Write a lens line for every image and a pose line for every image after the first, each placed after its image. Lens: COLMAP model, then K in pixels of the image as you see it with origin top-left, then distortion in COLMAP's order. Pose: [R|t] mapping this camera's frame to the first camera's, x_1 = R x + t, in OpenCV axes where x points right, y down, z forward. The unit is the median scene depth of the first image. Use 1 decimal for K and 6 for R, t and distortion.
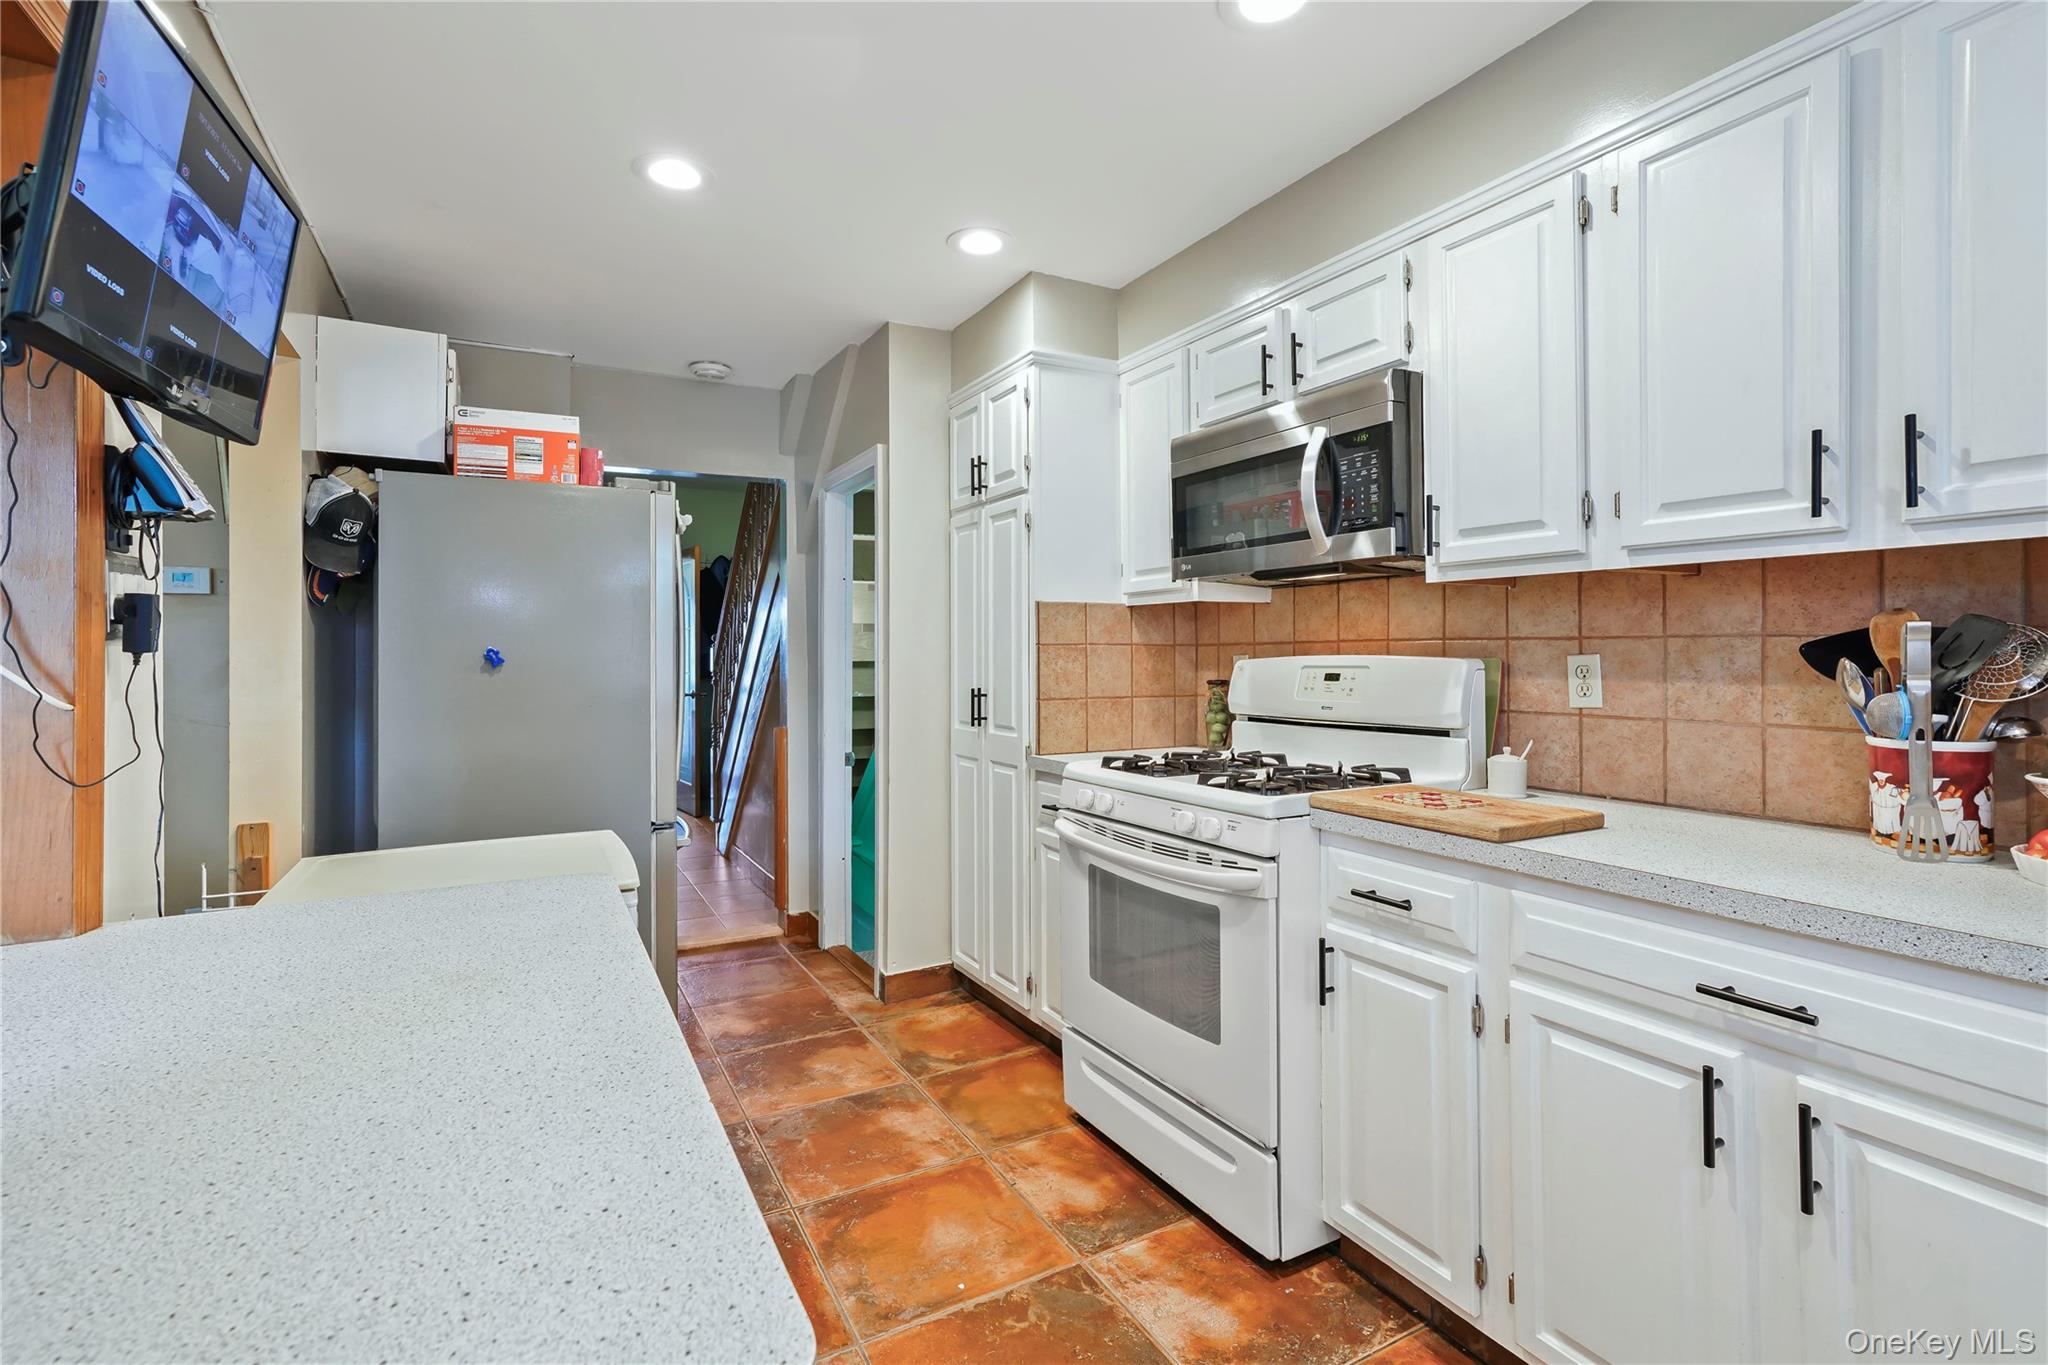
lens RADIAL K [[940.4, 0, 1021.3], [0, 940.4, 665.1], [0, 0, 1]] dist [0.000615, -0.000029]
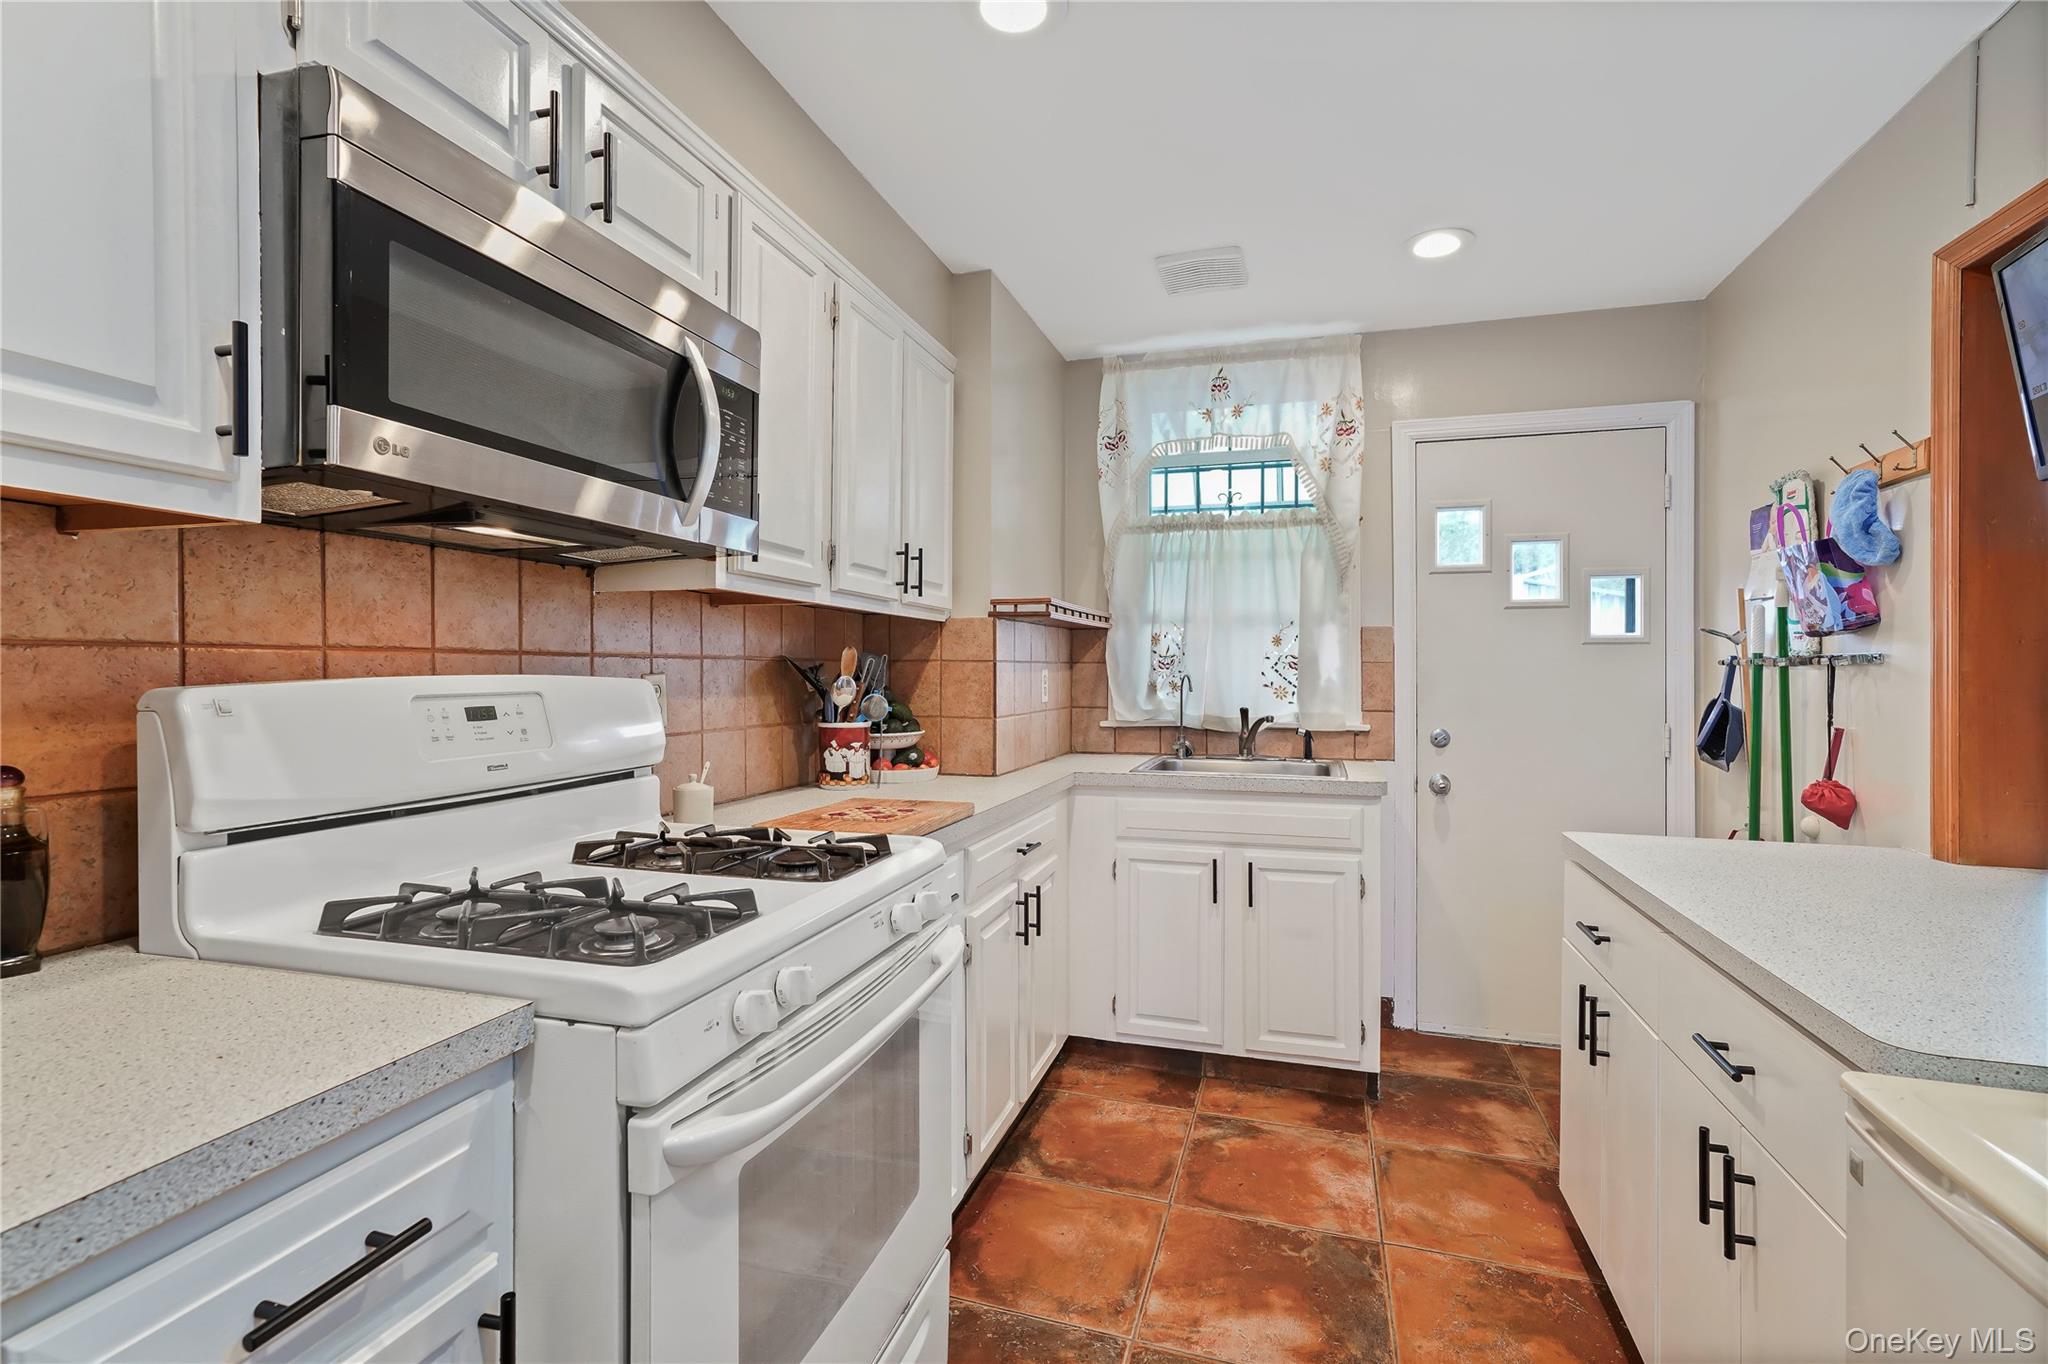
lens RADIAL K [[940.4, 0, 1028.1], [0, 940.4, 676.9], [0, 0, 1]] dist [0.000615, -0.000029]
pose [[-0.694068, -0.006602, 0.719879, -0.345063], [0.004193, 0.999904, 0.013213, -0.017701], [-0.719897, 0.012189, -0.693973, 1.302934]]
